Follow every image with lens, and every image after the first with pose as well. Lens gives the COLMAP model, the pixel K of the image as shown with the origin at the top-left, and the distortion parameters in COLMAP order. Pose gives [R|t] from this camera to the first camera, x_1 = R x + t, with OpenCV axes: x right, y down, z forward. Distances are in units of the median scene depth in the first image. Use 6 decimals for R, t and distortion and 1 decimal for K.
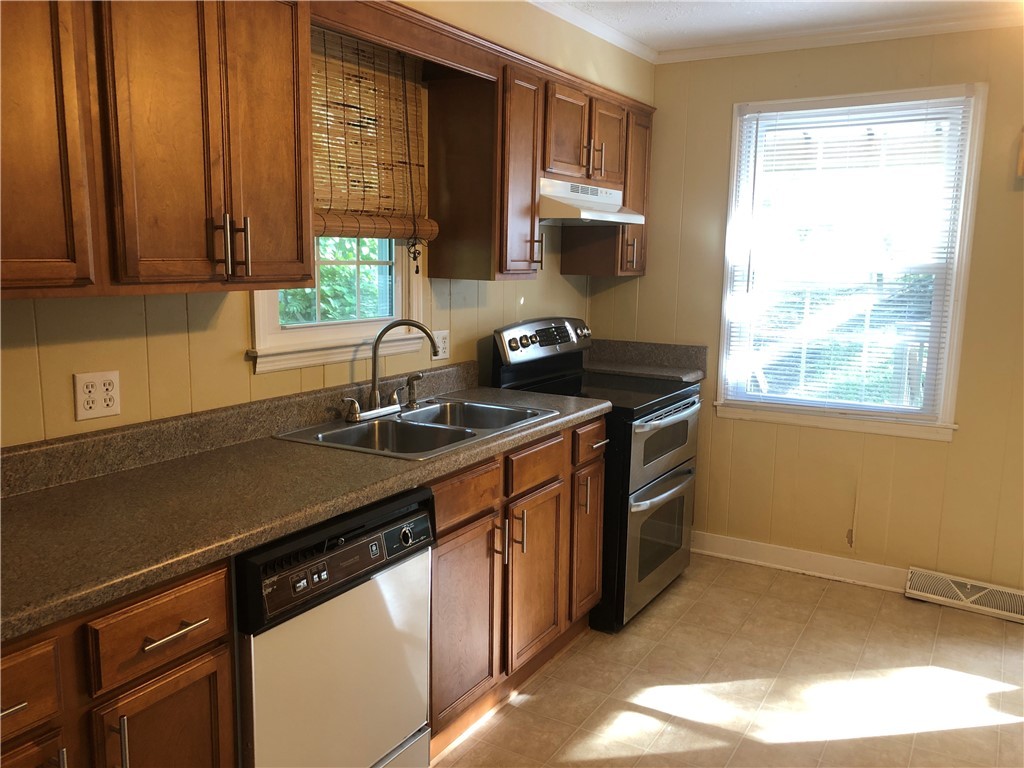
lens RADIAL K [[831.4, 0, 515.7], [0, 831.4, 386.9], [0, 0, 1]] dist [0.039555, -0.041268]
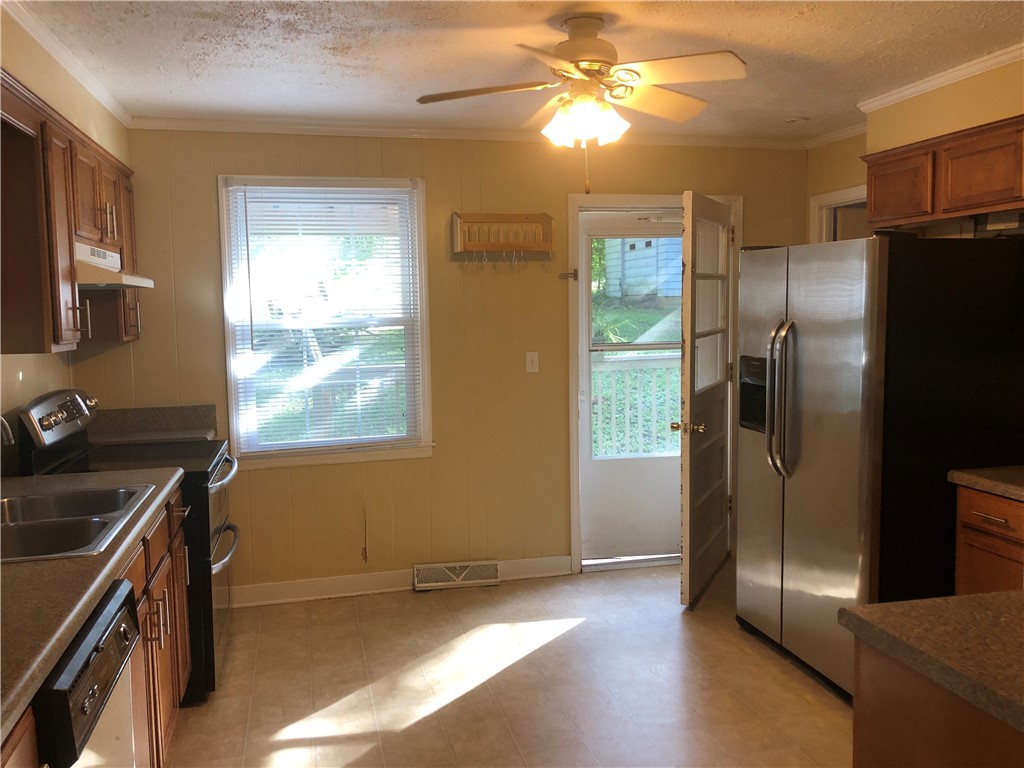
lens RADIAL K [[831.4, 0, 510.0], [0, 831.4, 383.2], [0, 0, 1]] dist [0.039555, -0.041268]
pose [[0.712643, -0.091817, 0.695493, -0.255052], [0.139451, 0.990154, -0.012172, -0.013095], [-0.687527, 0.105662, 0.718430, 0.010997]]
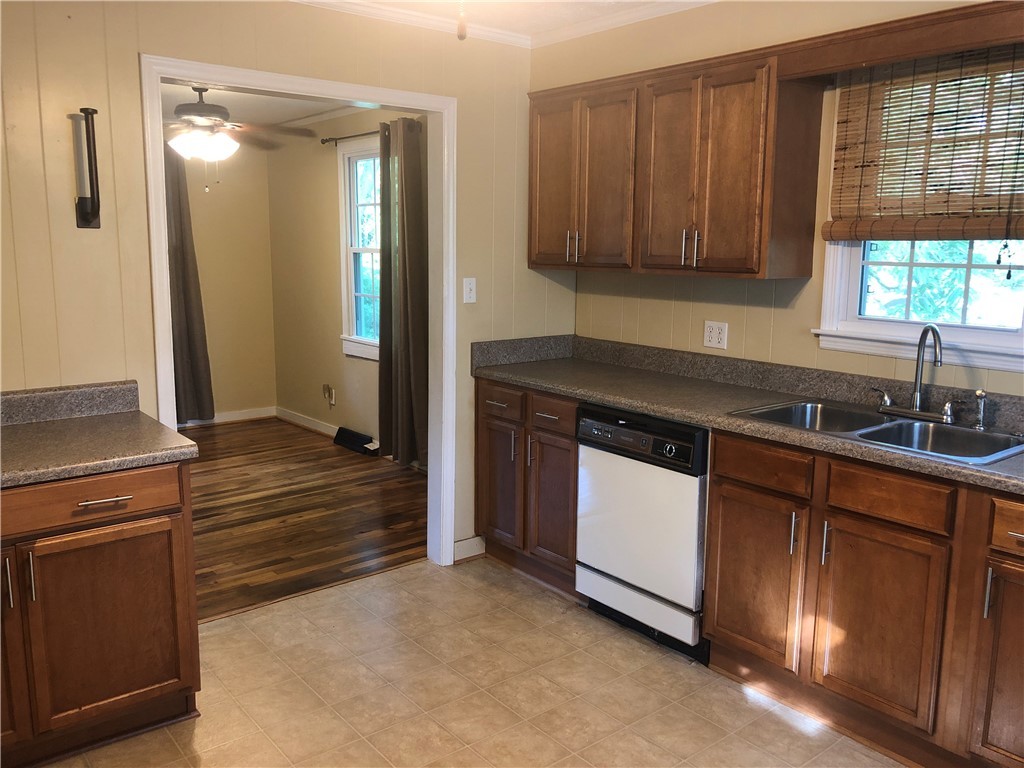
lens RADIAL K [[831.4, 0, 512.3], [0, 831.4, 378.9], [0, 0, 1]] dist [0.039555, -0.041268]
pose [[-0.344406, 0.144358, -0.927656, 0.733979], [-0.158490, 0.964985, 0.209009, -0.114141], [0.925346, 0.219008, -0.309468, 0.677300]]
